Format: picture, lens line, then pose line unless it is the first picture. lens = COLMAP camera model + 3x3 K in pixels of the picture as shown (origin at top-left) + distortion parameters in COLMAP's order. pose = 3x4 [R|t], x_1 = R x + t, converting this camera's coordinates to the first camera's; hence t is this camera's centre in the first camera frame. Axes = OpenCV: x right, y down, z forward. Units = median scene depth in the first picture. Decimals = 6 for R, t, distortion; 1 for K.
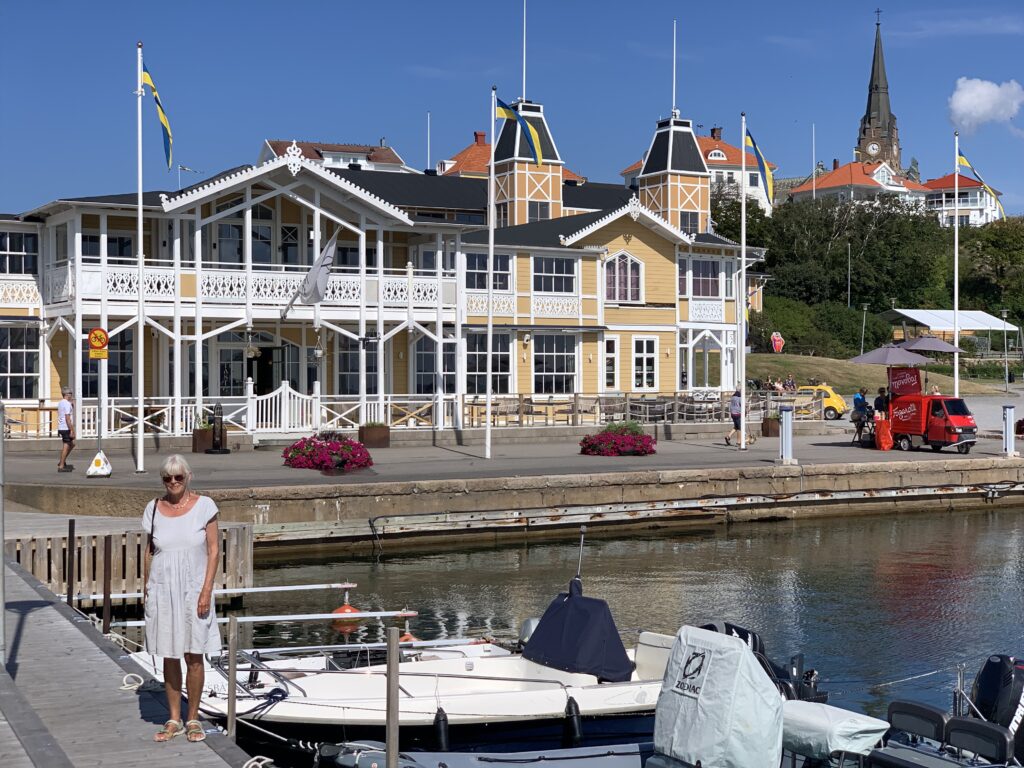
lens RADIAL K [[1557.6, 0, 511.7], [0, 1557.6, 383.2], [0, 0, 1]] dist [-0.010355, 0.000000]
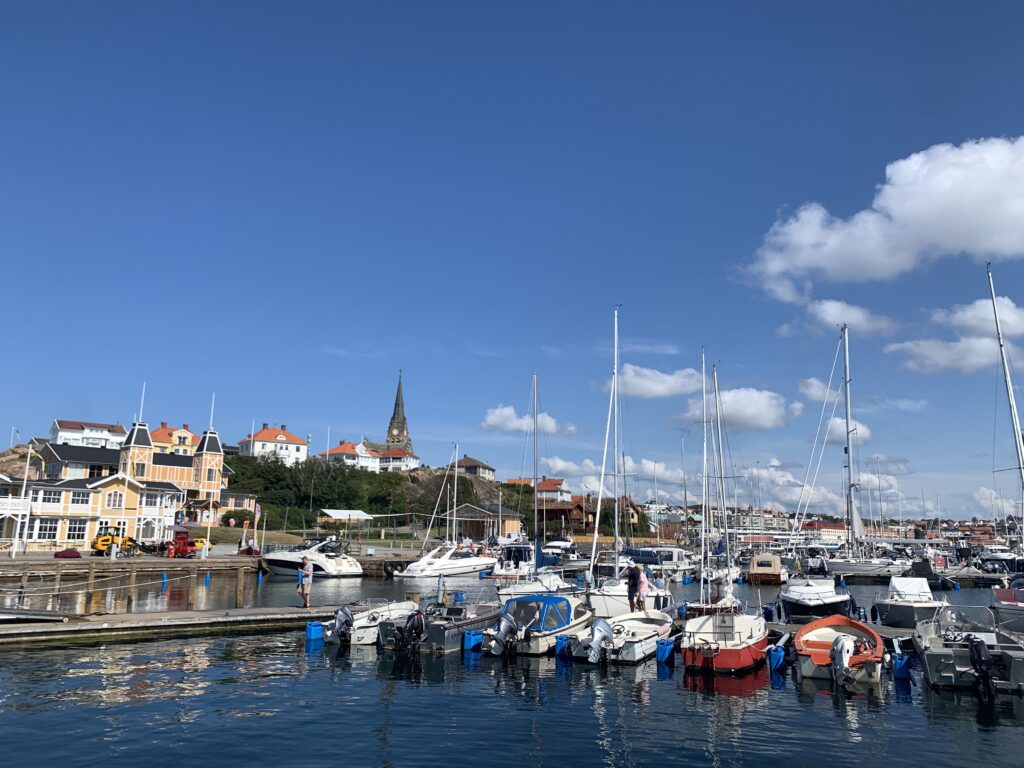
lens RADIAL K [[776.0, 0, 513.4], [0, 776.0, 385.8], [0, 0, 1]] dist [0.000238, 0.001049]
pose [[0.943305, 0.072891, 0.323824, 0.301201], [-0.007338, 0.979931, -0.199202, 0.007767], [-0.331846, 0.185532, 0.924909, -0.640997]]
